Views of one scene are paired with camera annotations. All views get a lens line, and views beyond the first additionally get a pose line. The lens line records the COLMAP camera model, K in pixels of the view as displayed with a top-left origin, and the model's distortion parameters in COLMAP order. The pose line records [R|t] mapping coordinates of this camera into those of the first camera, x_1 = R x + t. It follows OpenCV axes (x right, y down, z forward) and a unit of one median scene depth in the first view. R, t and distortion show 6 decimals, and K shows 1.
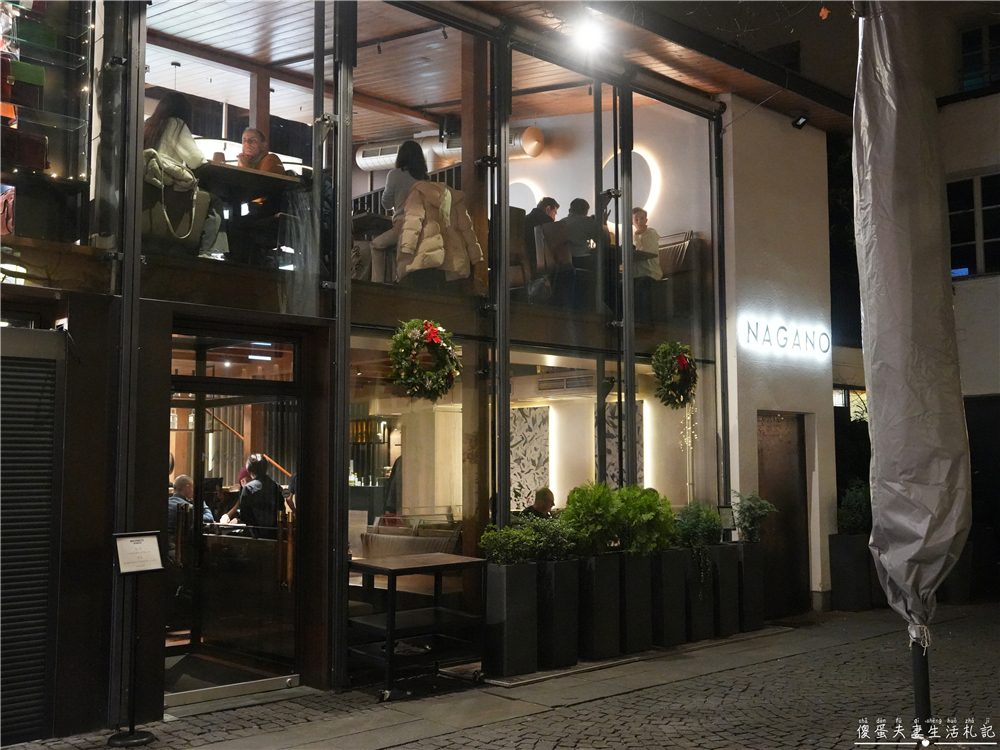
lens RADIAL K [[1094.5, 0, 500.0], [0, 1094.5, 375.0], [0, 0, 1]] dist [0.005633, 0.002883]
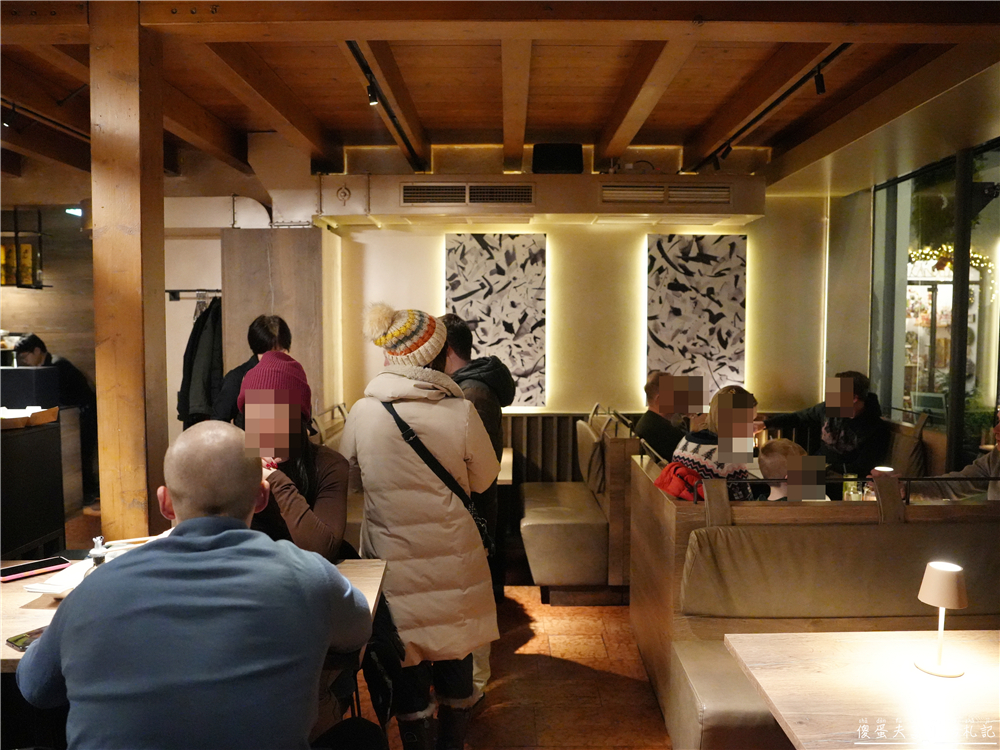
lens RADIAL K [[772.3, 0, 500.0], [0, 772.3, 375.0], [0, 0, 1]] dist [-0.114531, 0.094570]
pose [[0.688907, -0.037969, 0.723854, -0.273329], [-0.070041, 0.990467, 0.118613, 0.055713], [-0.721457, -0.132413, 0.679681, 0.708083]]
